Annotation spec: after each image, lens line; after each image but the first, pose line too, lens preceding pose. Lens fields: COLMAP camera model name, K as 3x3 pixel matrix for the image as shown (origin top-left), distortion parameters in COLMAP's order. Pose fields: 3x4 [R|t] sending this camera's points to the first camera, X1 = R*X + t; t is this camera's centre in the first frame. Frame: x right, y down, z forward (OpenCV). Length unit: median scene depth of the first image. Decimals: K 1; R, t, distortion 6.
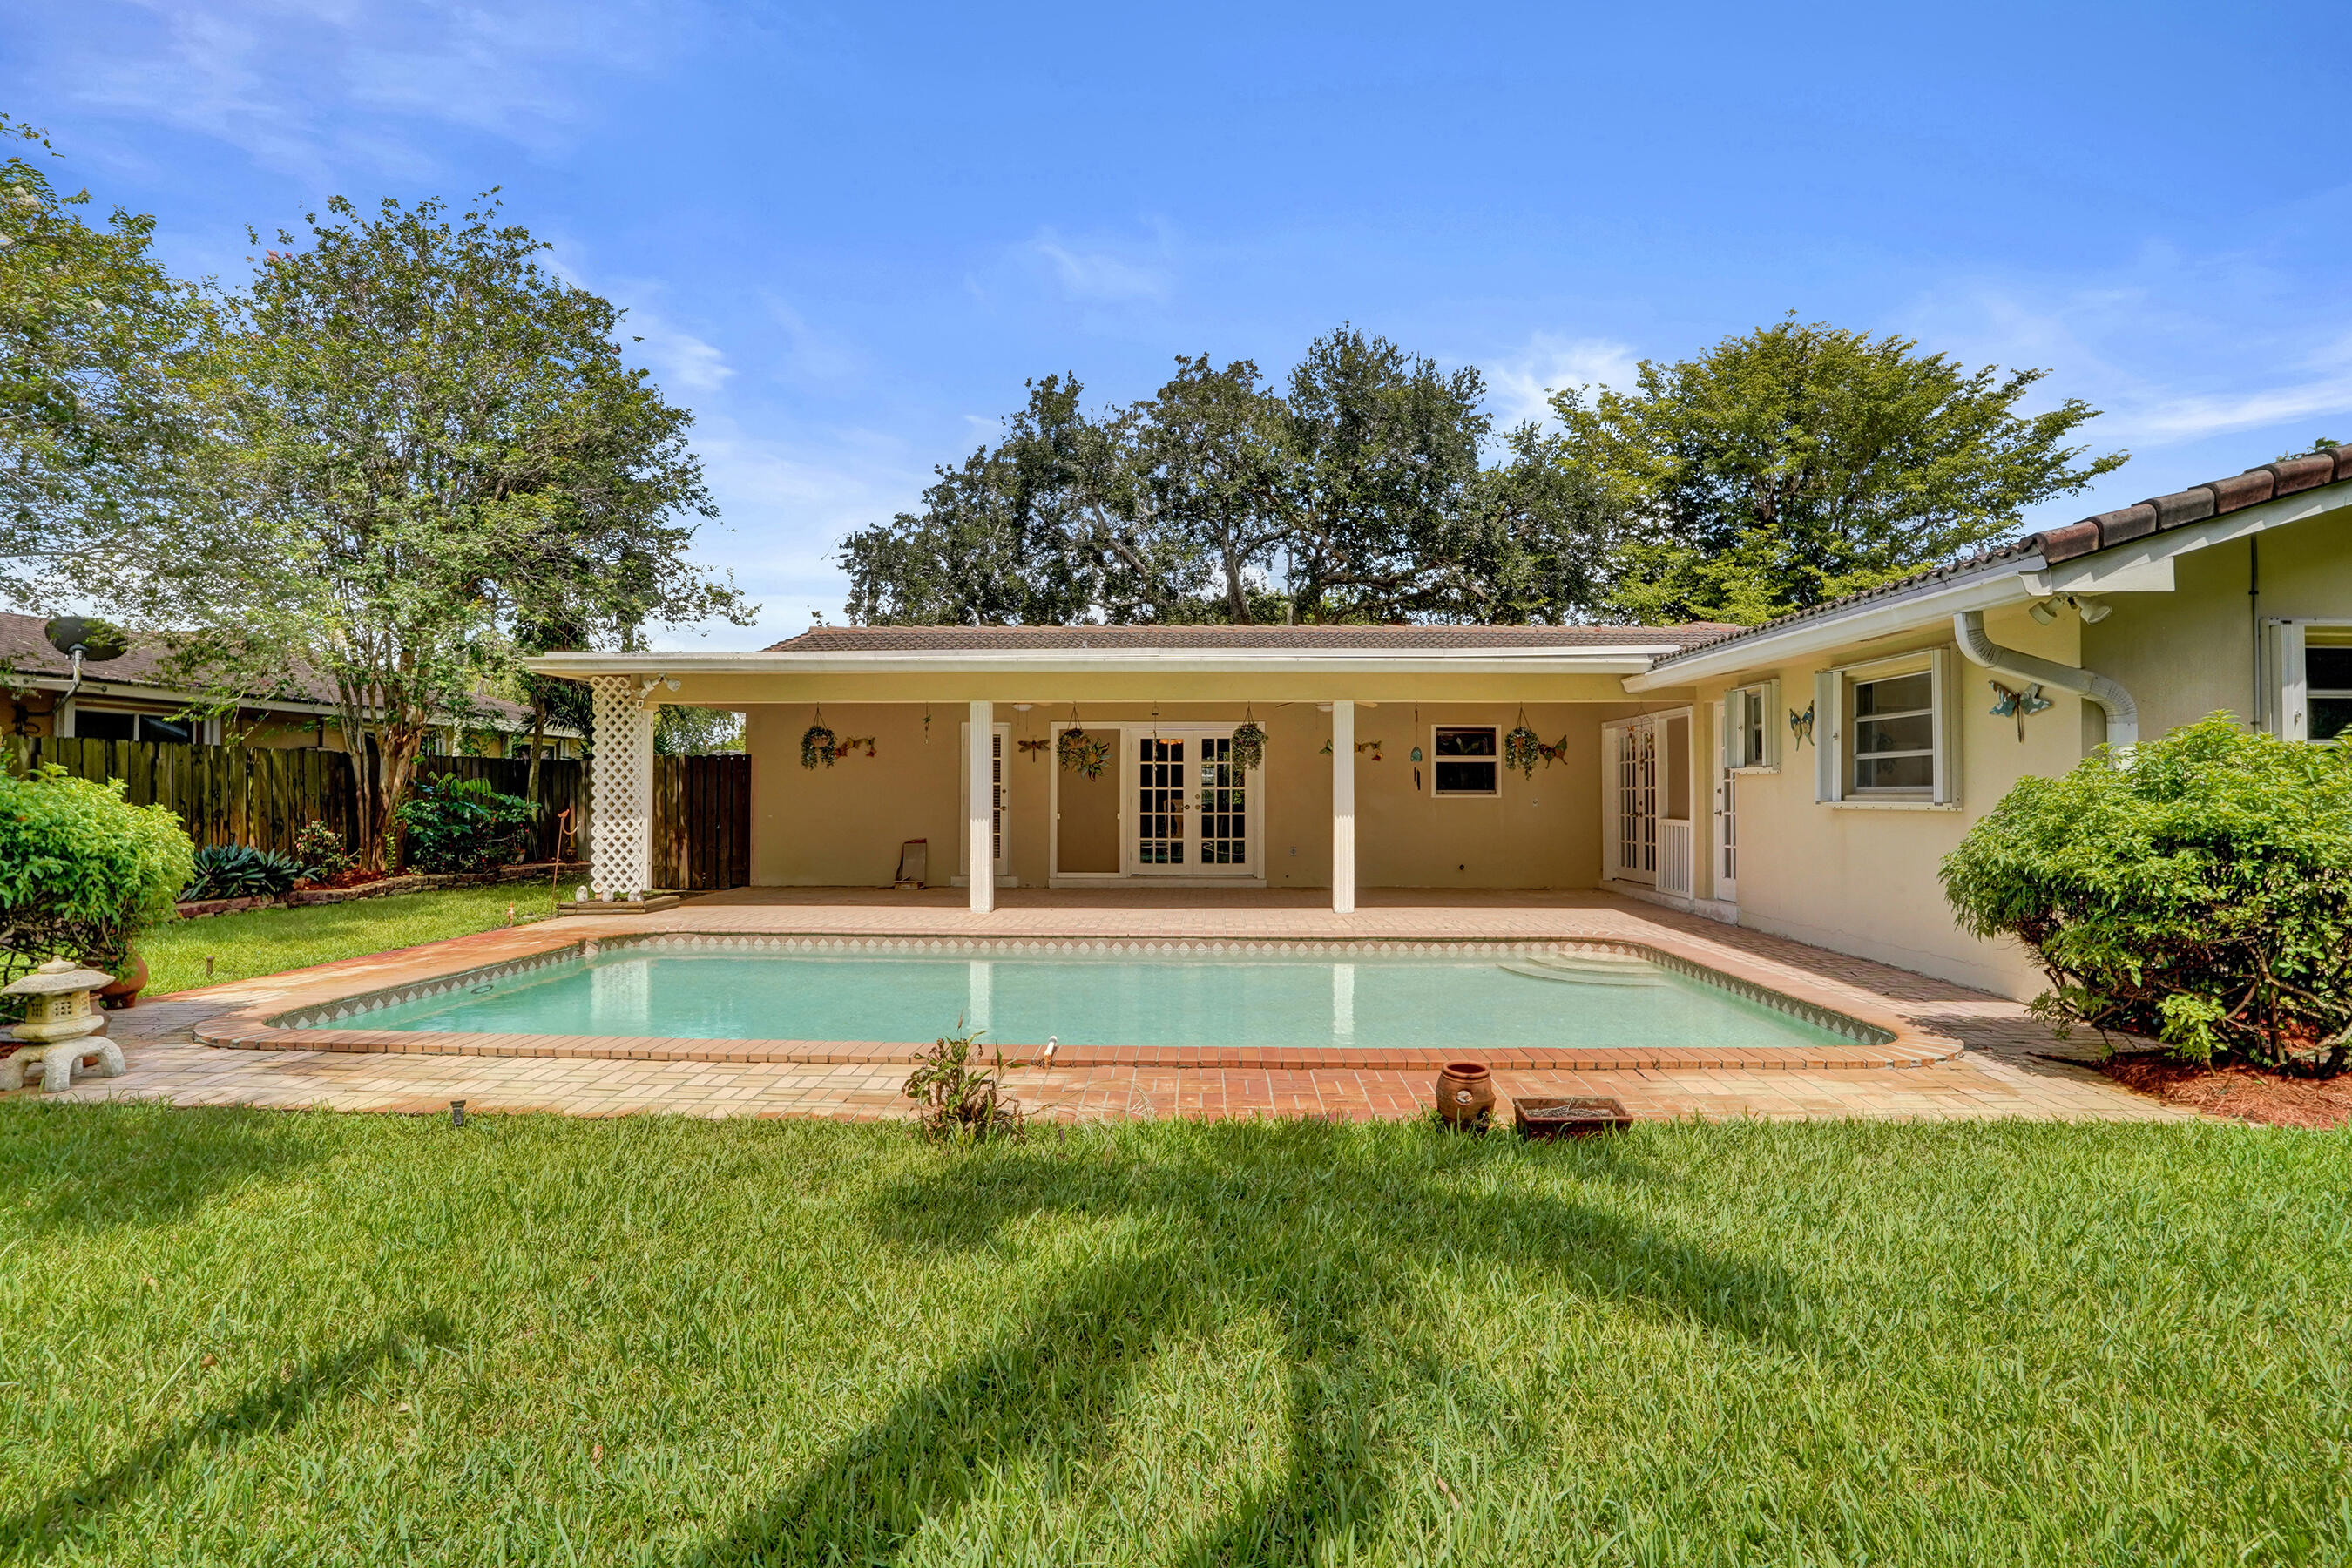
lens RADIAL K [[1121.7, 0, 1176.5], [0, 1121.7, 790.2], [0, 0, 1]] dist [-0.077978, 0.031836]
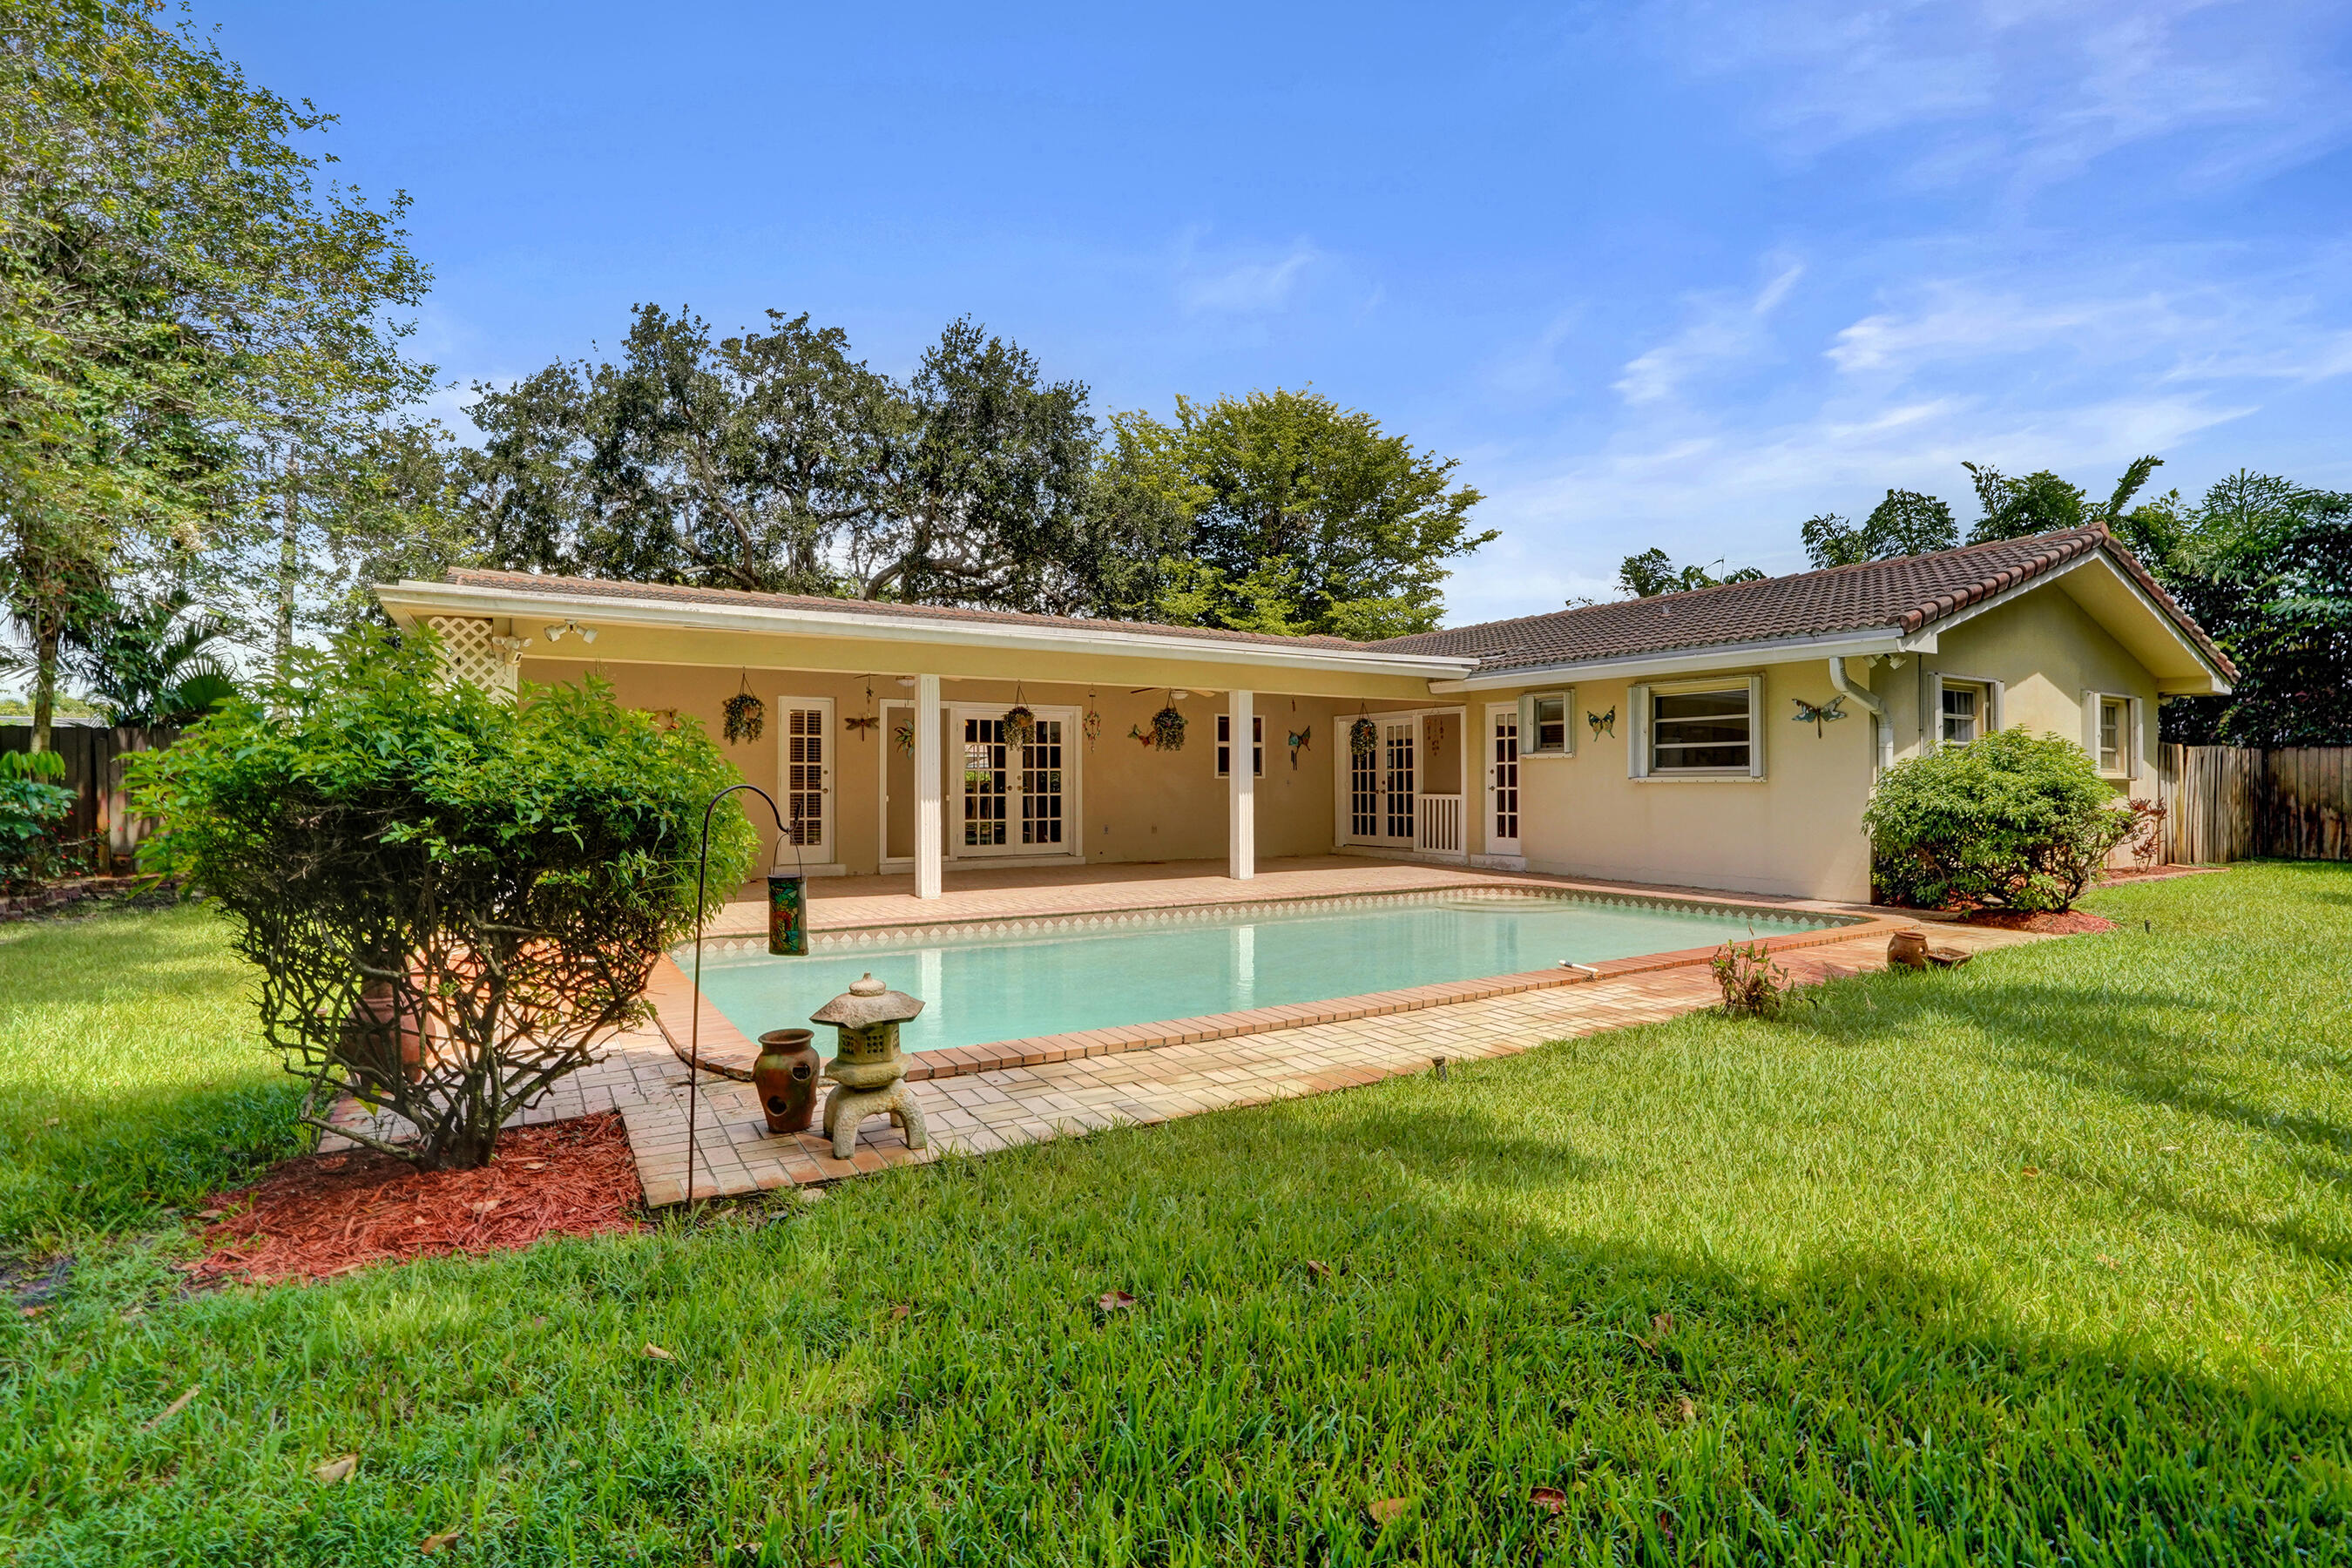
lens RADIAL K [[1121.7, 0, 1176.5], [0, 1121.7, 790.2], [0, 0, 1]] dist [-0.077978, 0.031836]
pose [[0.831542, -0.006877, 0.555419, -0.446370], [0.001611, 0.999949, 0.009969, 0.007496], [-0.555459, -0.007395, 0.831511, 0.083685]]
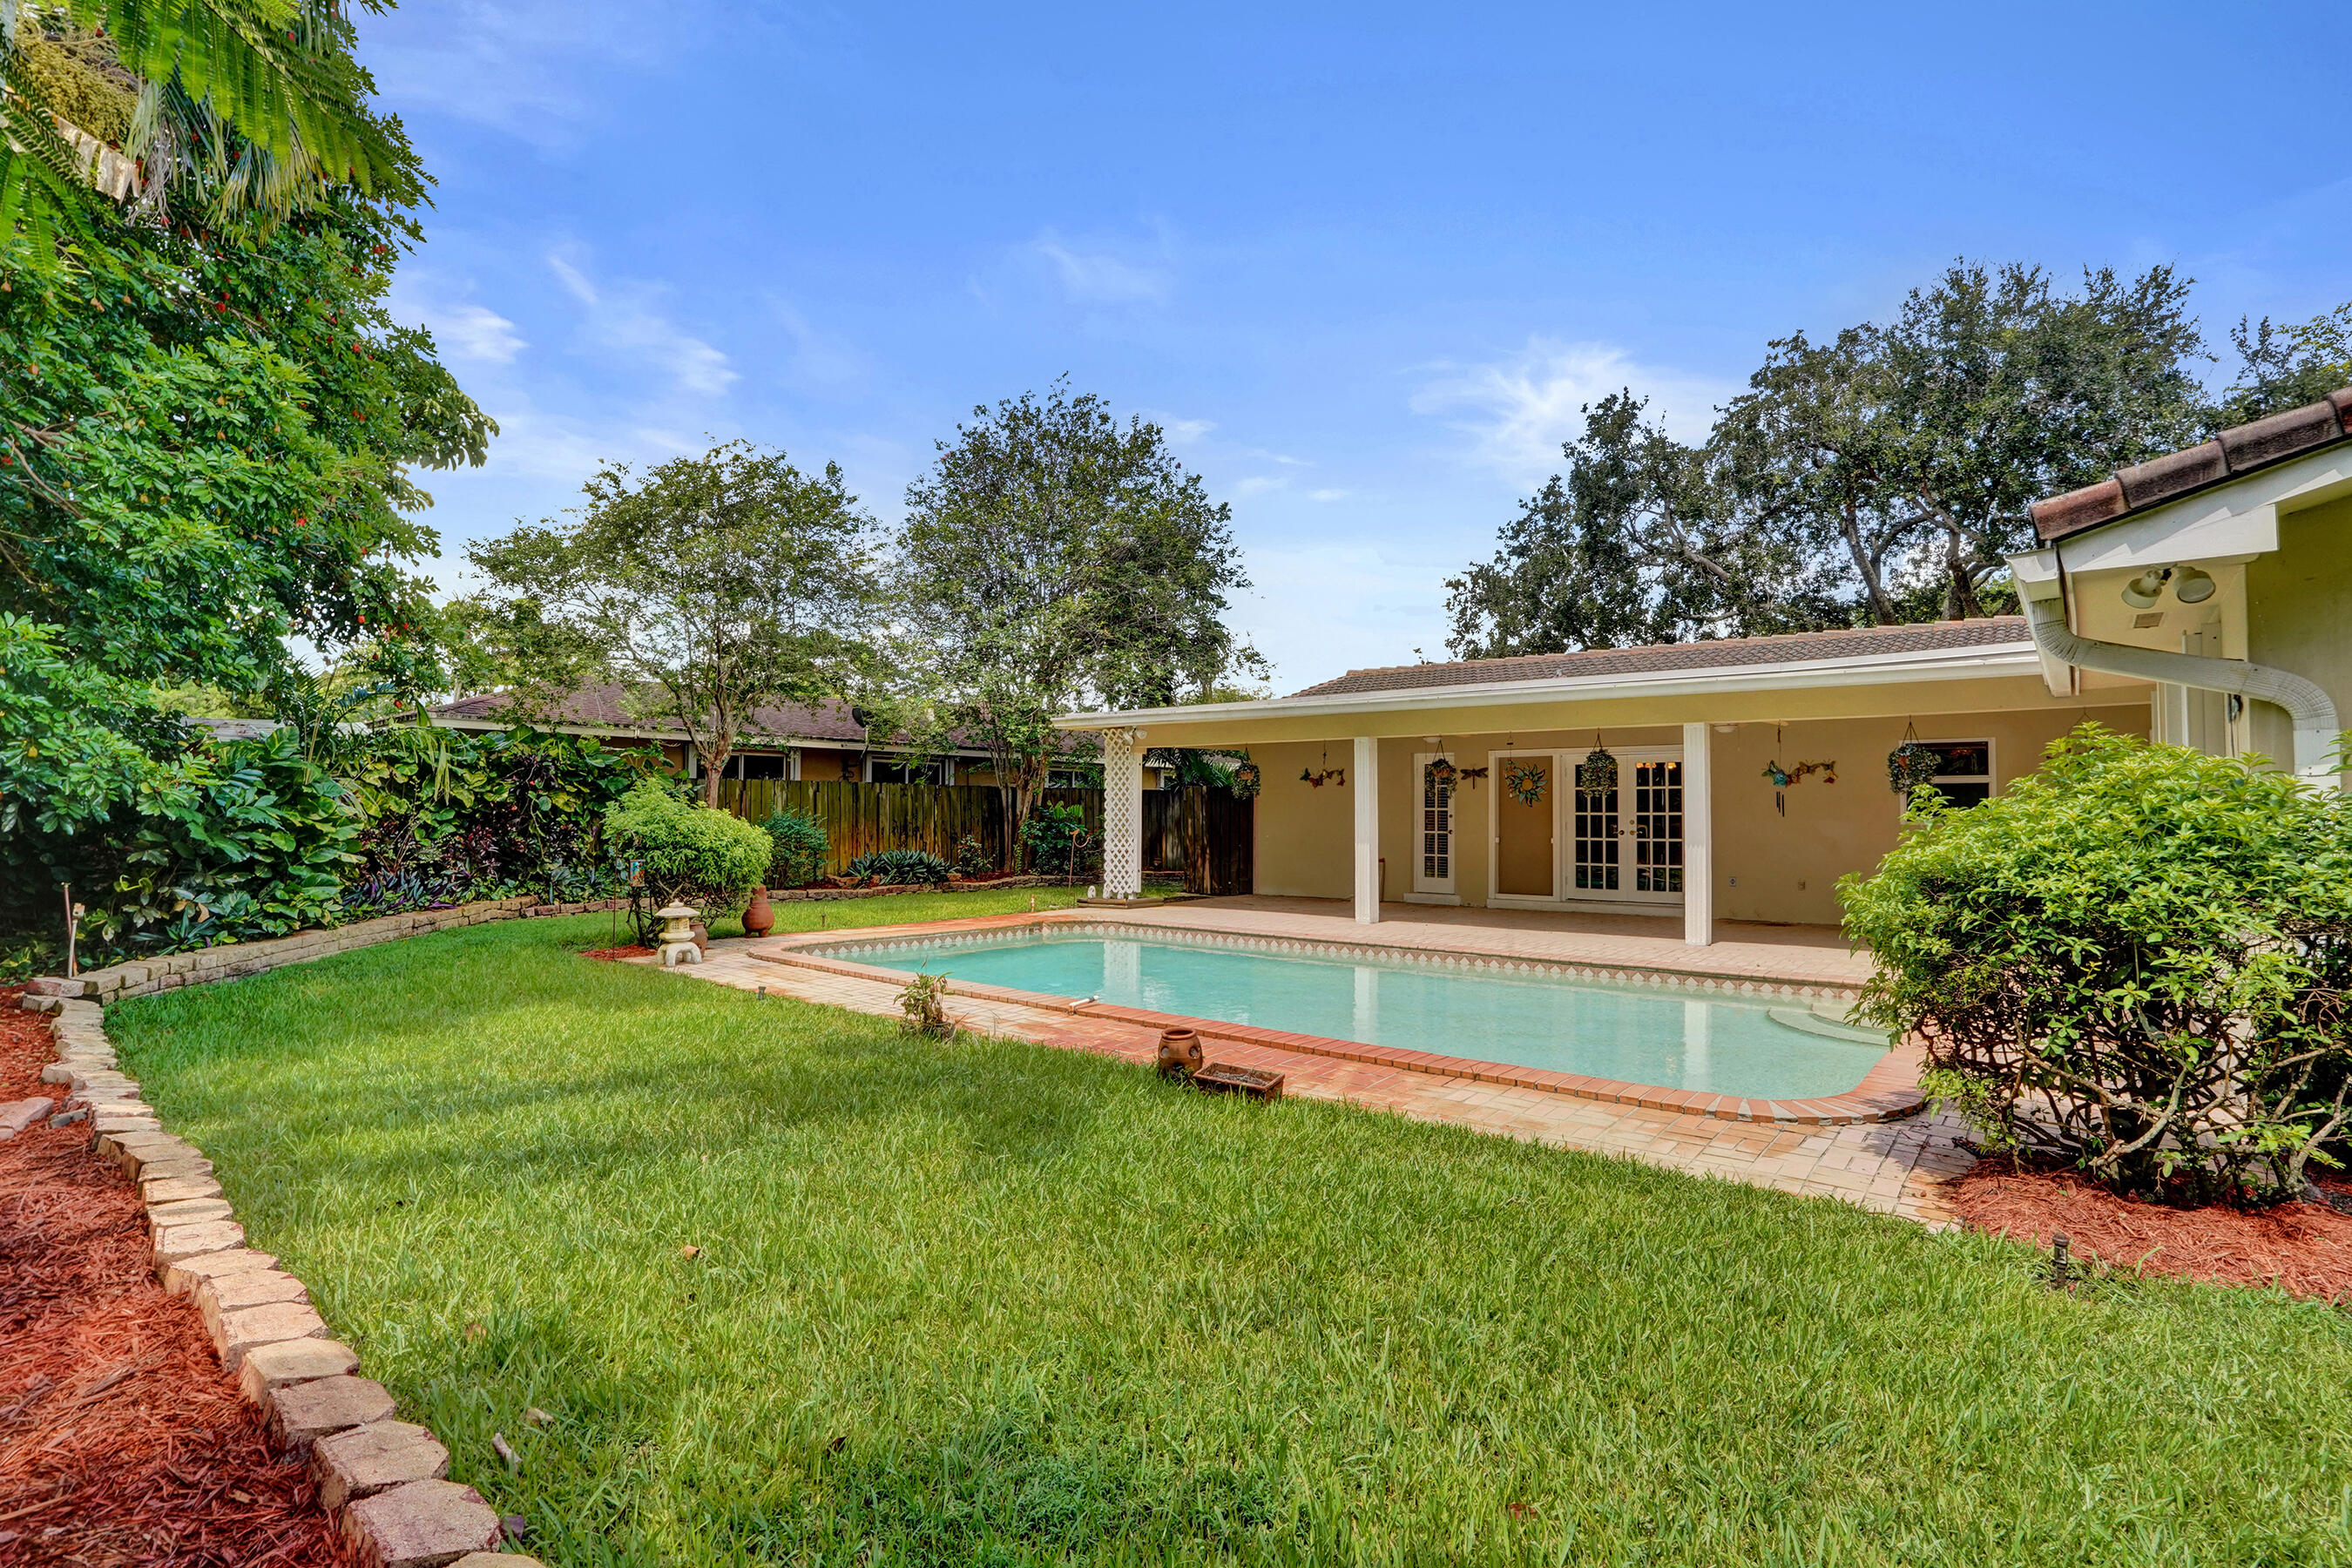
lens RADIAL K [[1121.7, 0, 1176.5], [0, 1121.7, 790.2], [0, 0, 1]] dist [-0.077978, 0.031836]
pose [[0.787752, -0.009836, -0.615913, 0.317748], [-0.002455, 0.999814, -0.019107, -0.002940], [0.615987, 0.016564, 0.787582, -0.011931]]
